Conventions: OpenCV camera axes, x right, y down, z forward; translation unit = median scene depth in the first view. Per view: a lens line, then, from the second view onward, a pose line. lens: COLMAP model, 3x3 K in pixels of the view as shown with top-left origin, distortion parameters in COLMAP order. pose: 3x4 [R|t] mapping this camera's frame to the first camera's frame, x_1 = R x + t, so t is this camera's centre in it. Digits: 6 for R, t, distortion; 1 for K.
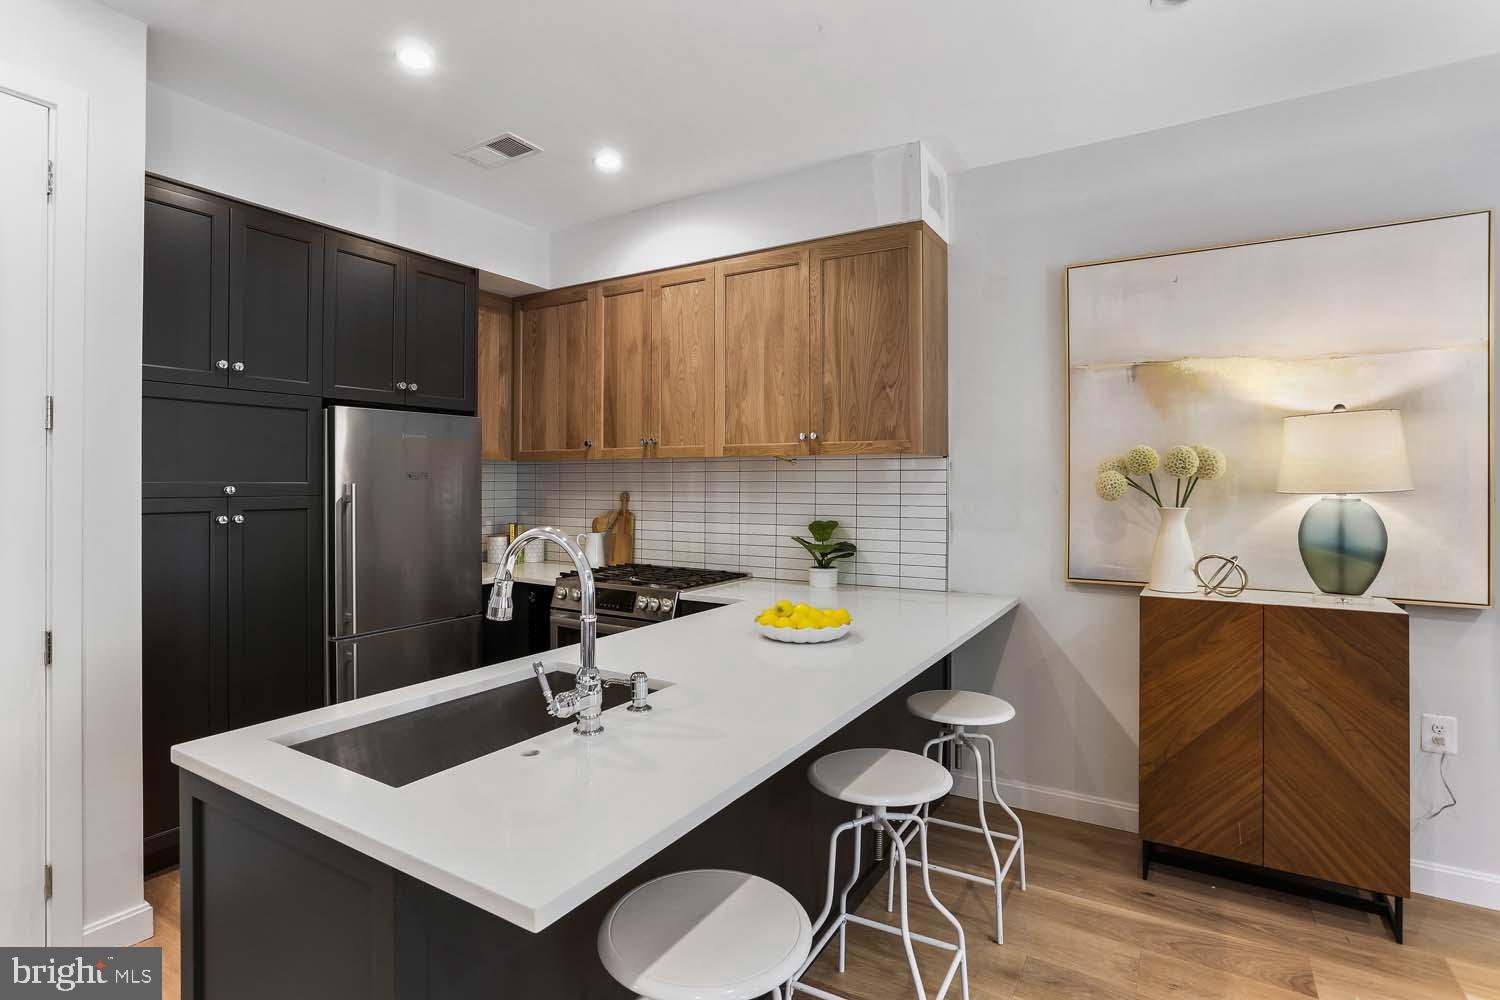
lens RADIAL K [[744.7, 0, 752.3], [0, 744.7, 476.0], [0, 0, 1]] dist [-0.028628, 0.009672]
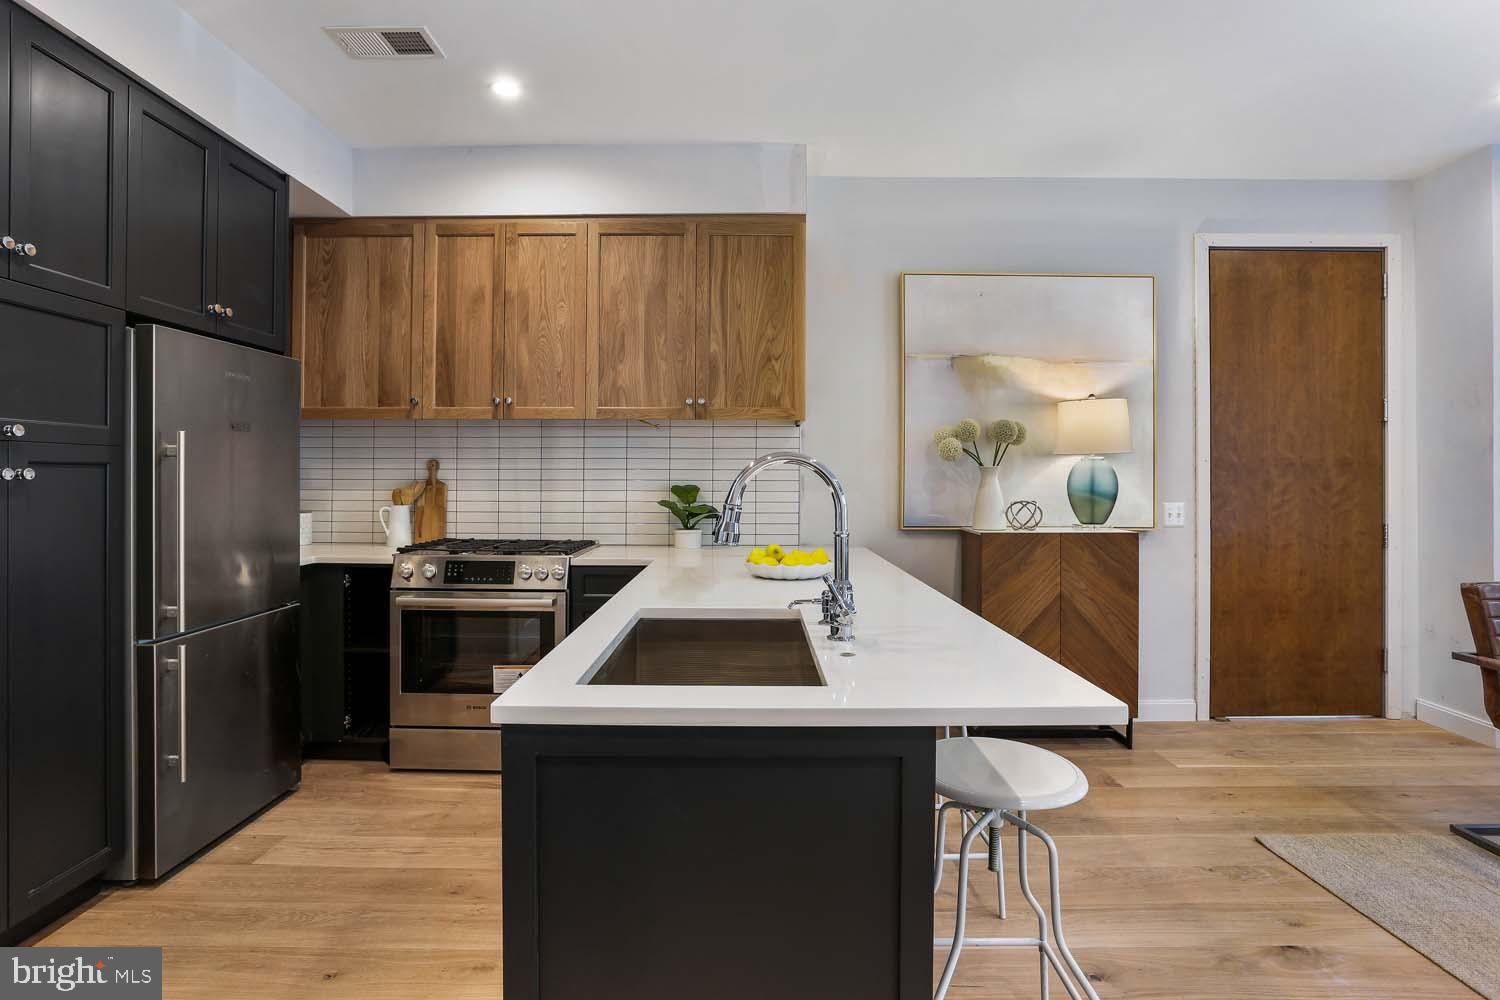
lens RADIAL K [[744.7, 0, 742.5], [0, 744.7, 475.1], [0, 0, 1]] dist [-0.028628, 0.009672]
pose [[0.860088, 0.001724, 0.510143, -0.404932], [-0.005771, 0.999963, 0.006352, 0.043670], [-0.510114, -0.008407, 0.860066, 0.066618]]
